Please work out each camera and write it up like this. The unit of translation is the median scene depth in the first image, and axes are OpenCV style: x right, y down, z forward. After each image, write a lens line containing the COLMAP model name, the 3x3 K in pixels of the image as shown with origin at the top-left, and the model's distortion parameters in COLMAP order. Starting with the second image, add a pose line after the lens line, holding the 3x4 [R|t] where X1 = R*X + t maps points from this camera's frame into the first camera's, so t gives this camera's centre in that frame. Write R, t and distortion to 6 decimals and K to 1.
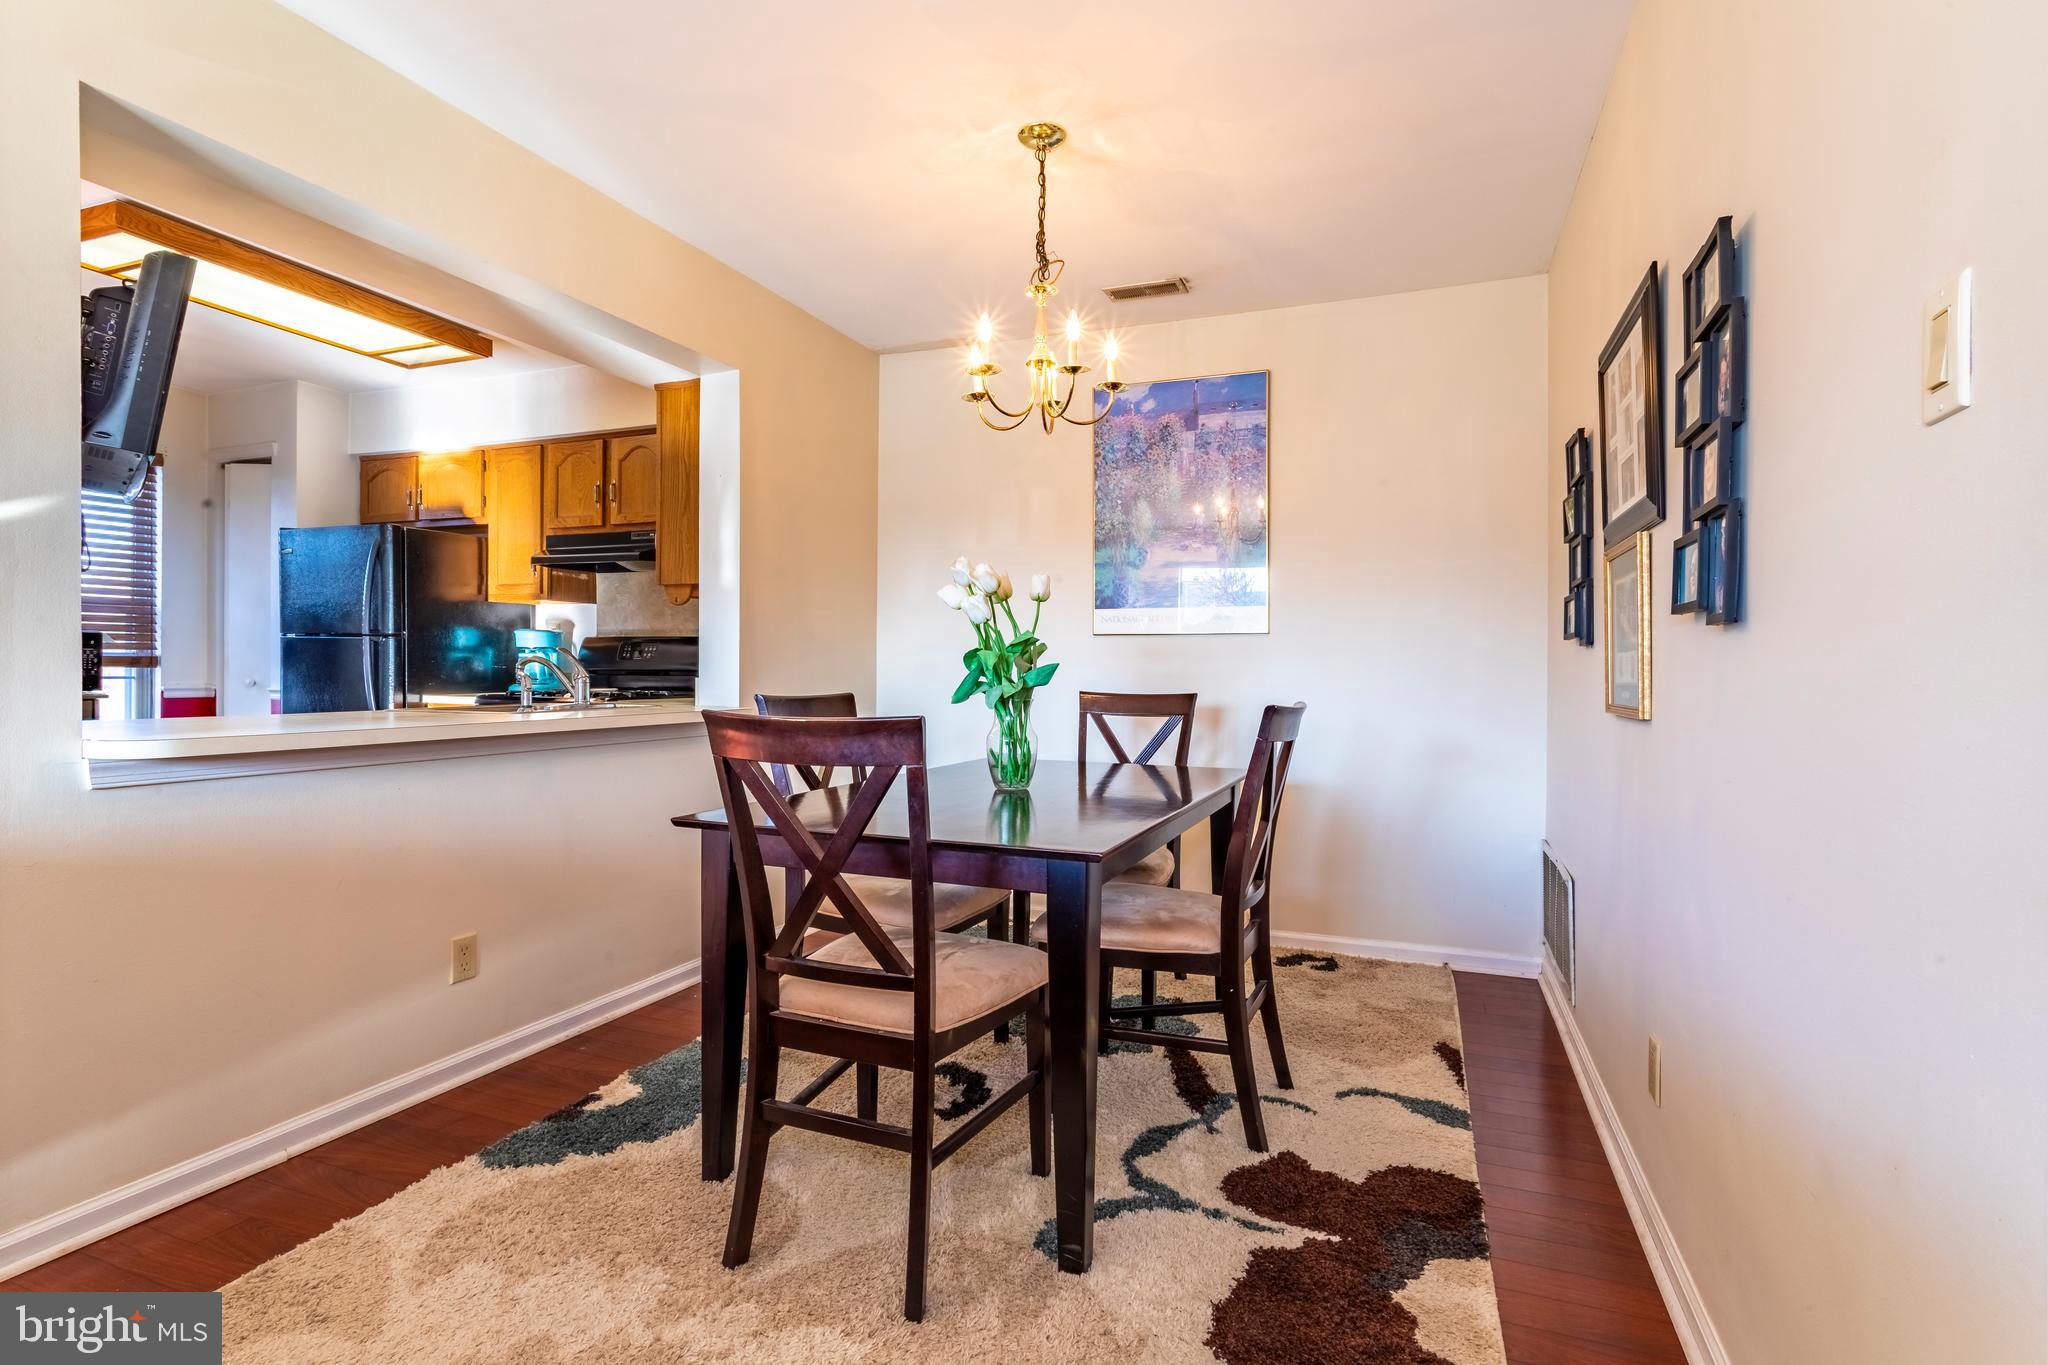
lens RADIAL K [[977.5, 0, 1056.1], [0, 977.5, 671.1], [0, 0, 1]] dist [-0.003481, 0.001920]
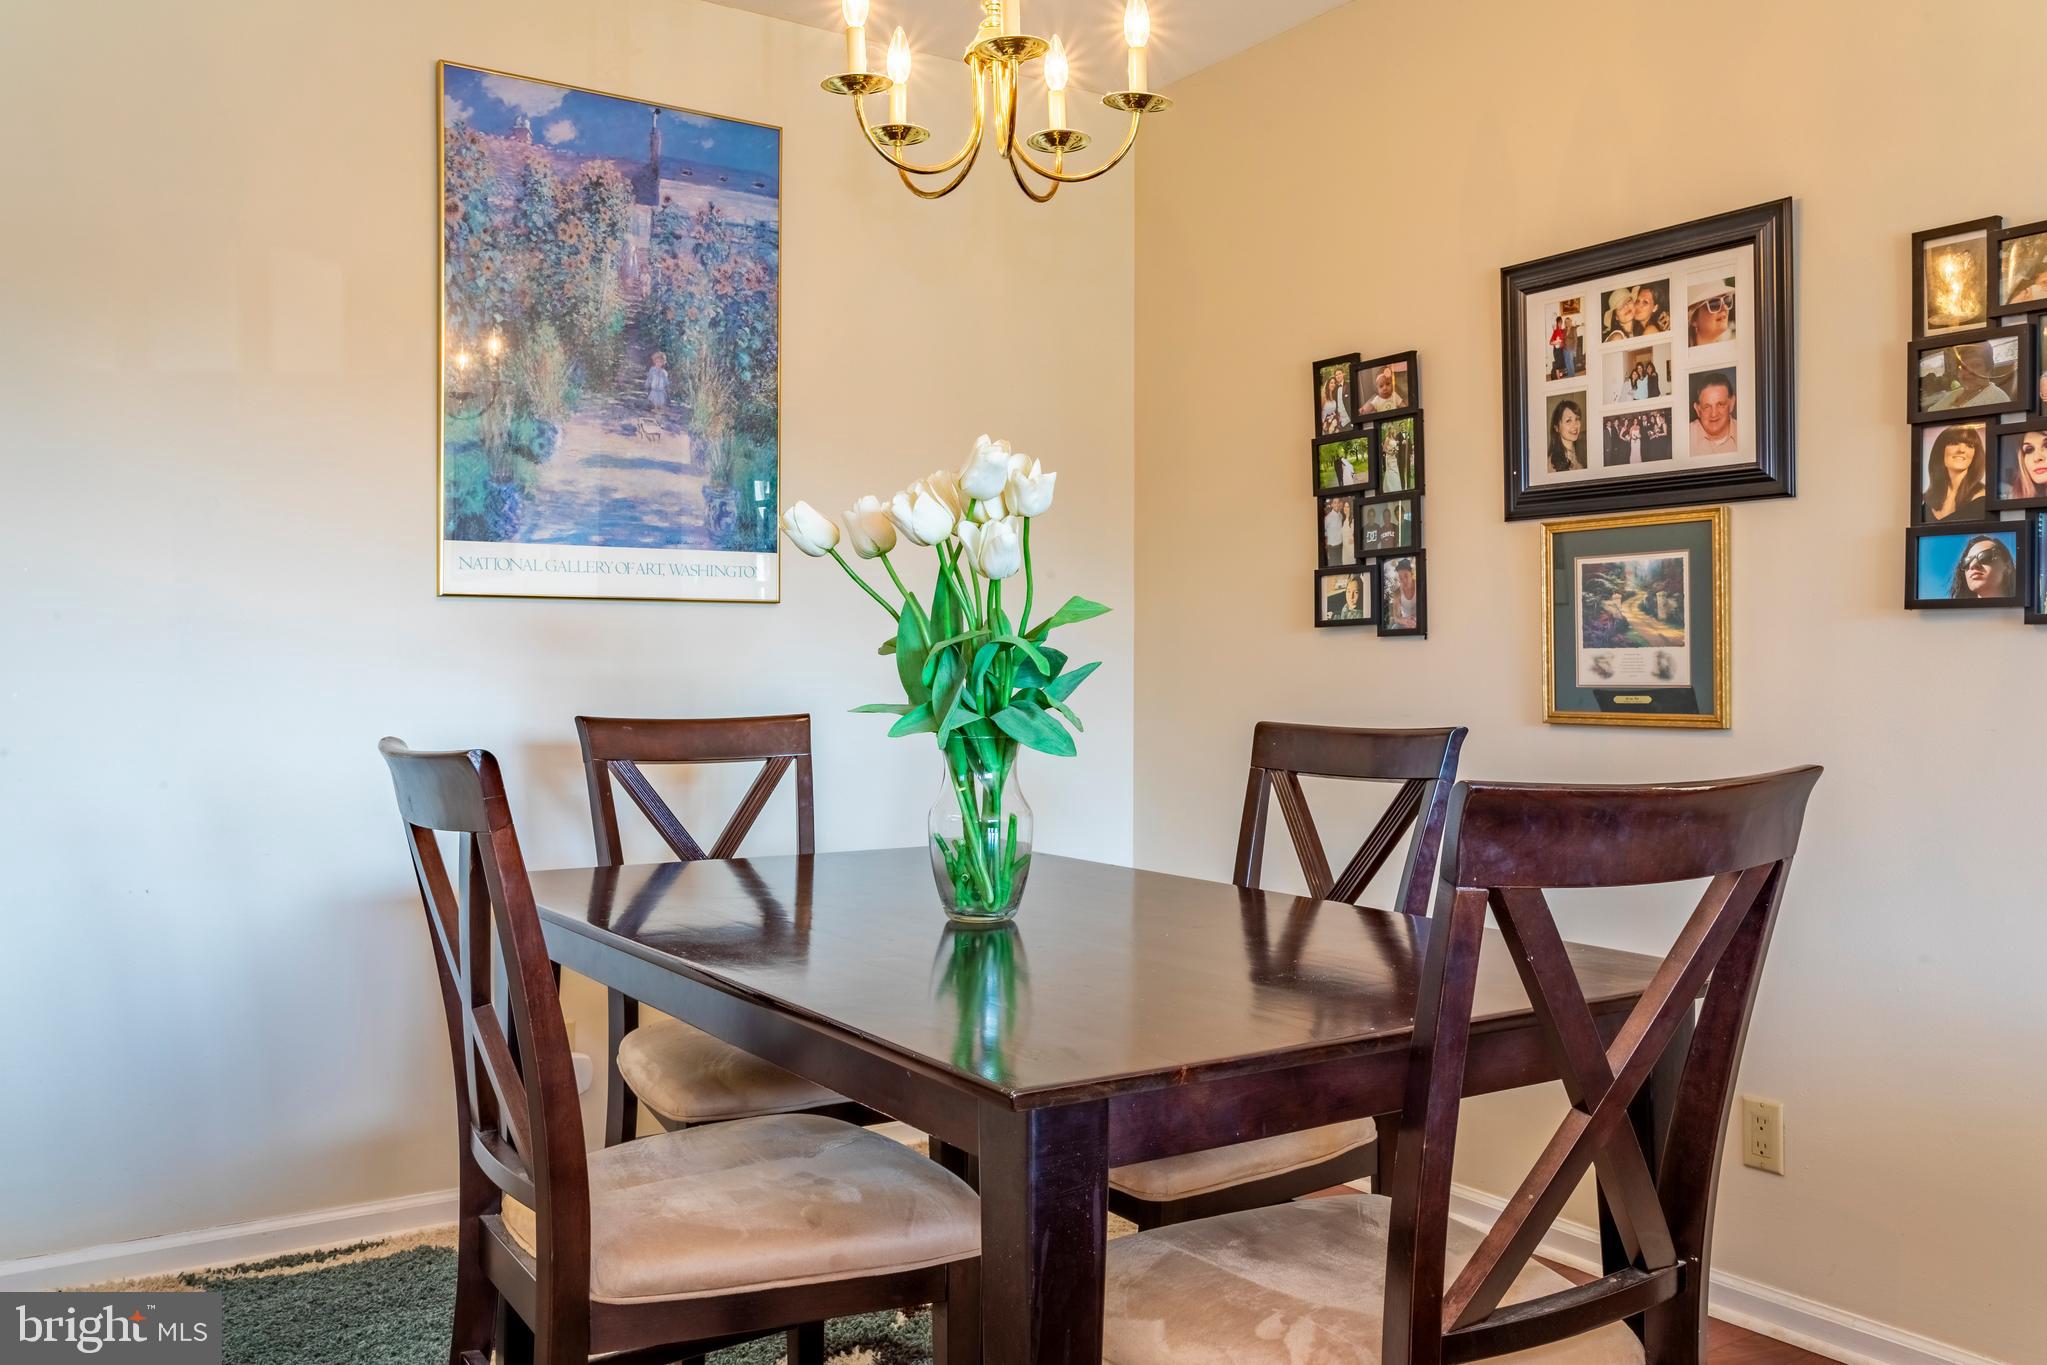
lens RADIAL K [[1657.3, 0, 990.6], [0, 1657.3, 679.4], [0, 0, 1]] dist [0.017062, -0.016867]
pose [[0.588921, -0.011557, 0.808108, -0.456202], [-0.000763, 0.999889, 0.014855, -0.008784], [-0.808190, -0.009365, 0.588847, 0.330014]]
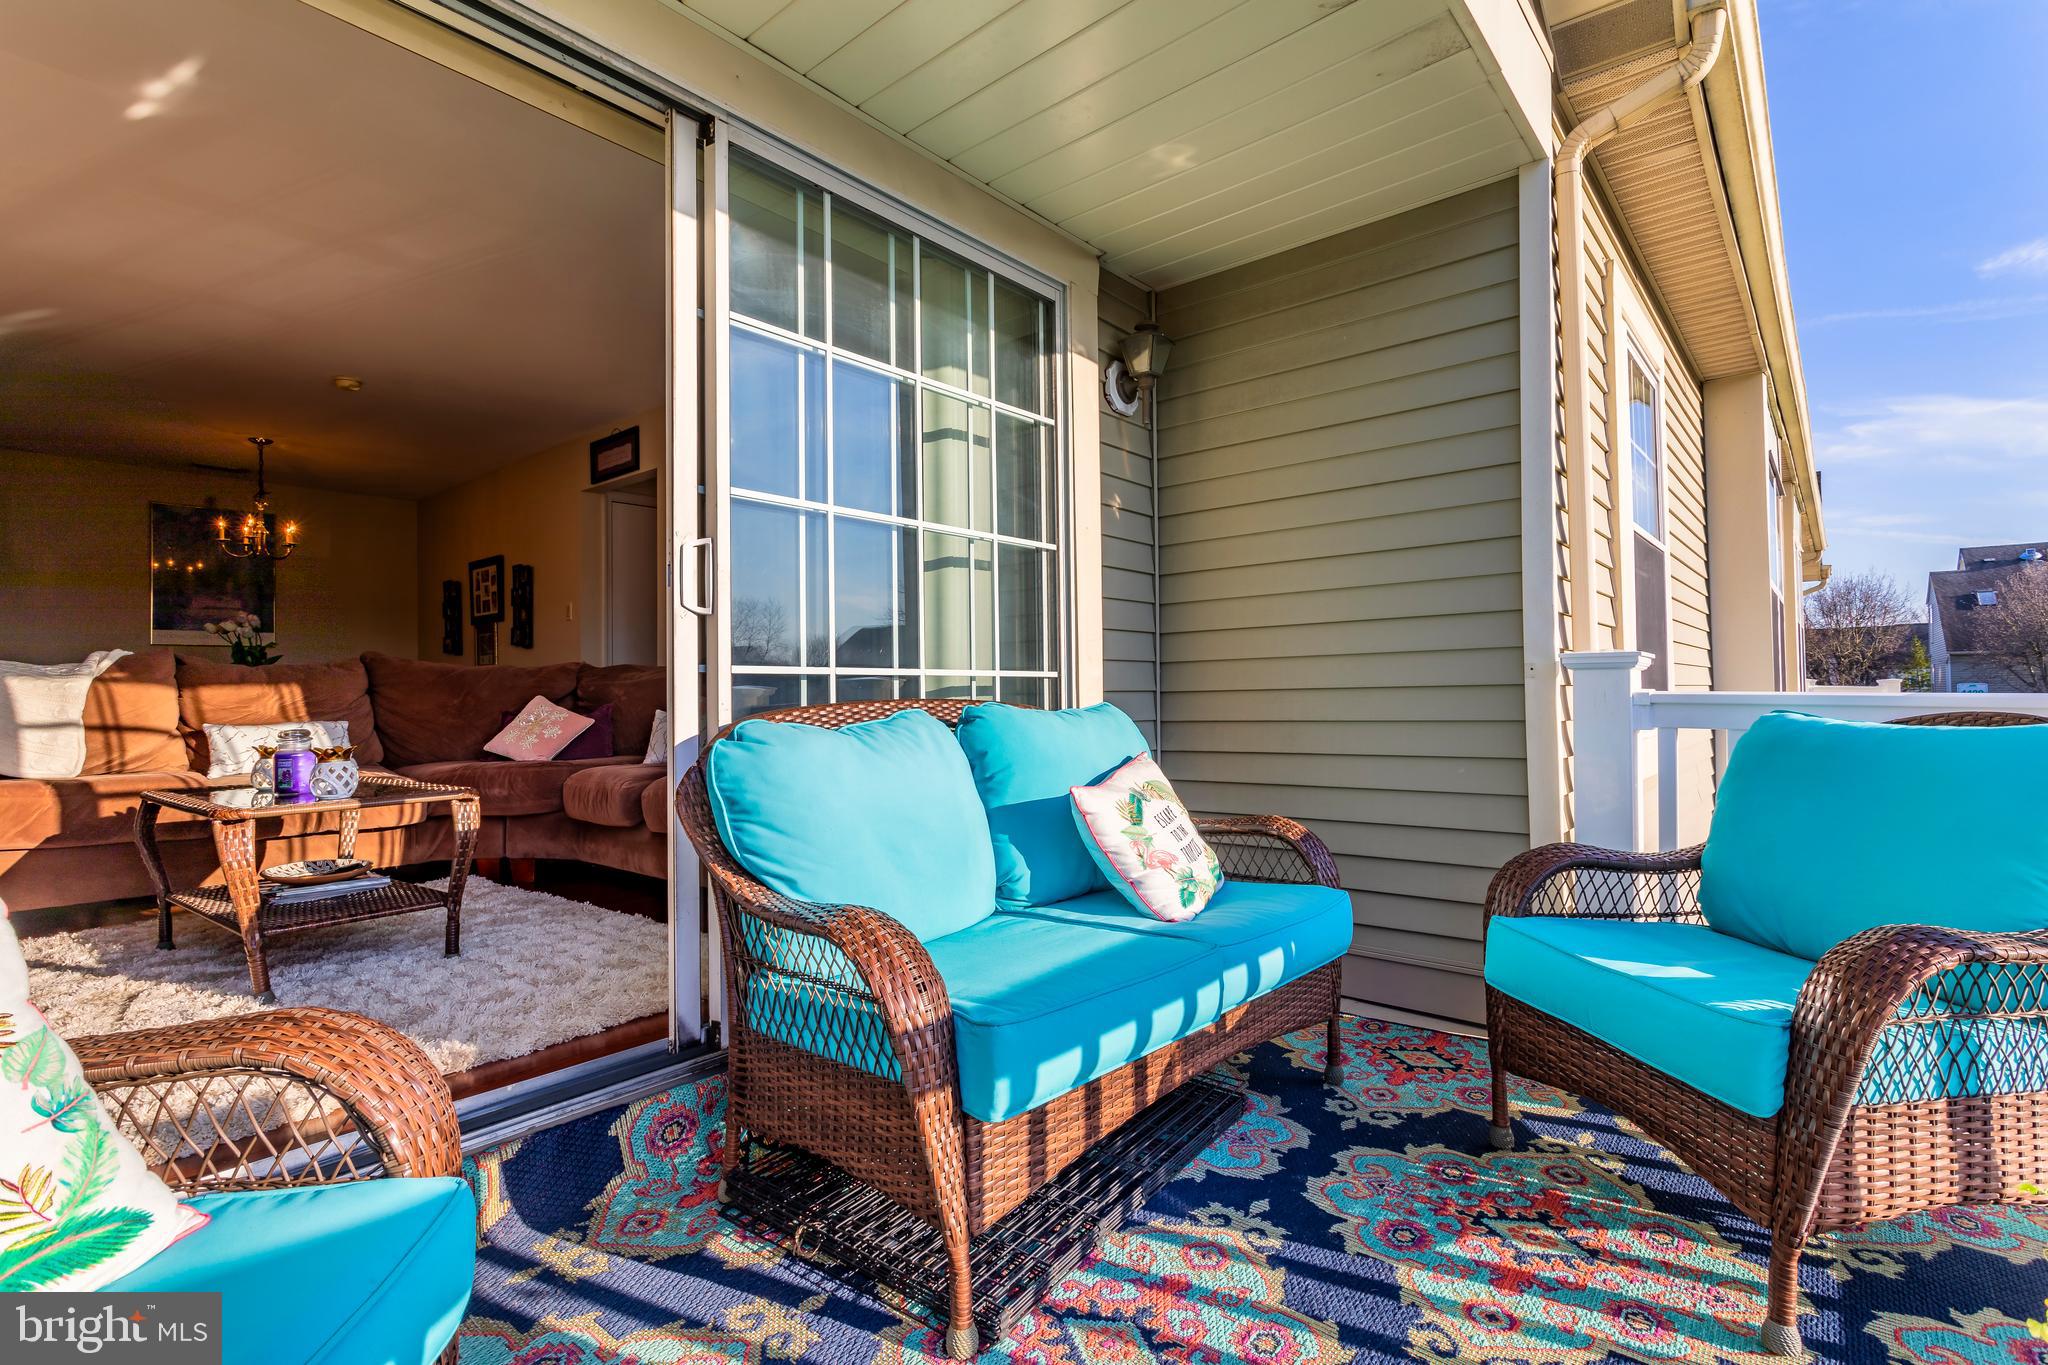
lens RADIAL K [[977.5, 0, 1028.4], [0, 977.5, 677.0], [0, 0, 1]] dist [-0.003481, 0.001920]
pose [[0.325429, 0.008997, 0.945524, -1.105777], [0.017941, 0.999716, -0.015688, 0.076081], [-0.945396, 0.022069, 0.325175, -1.038688]]
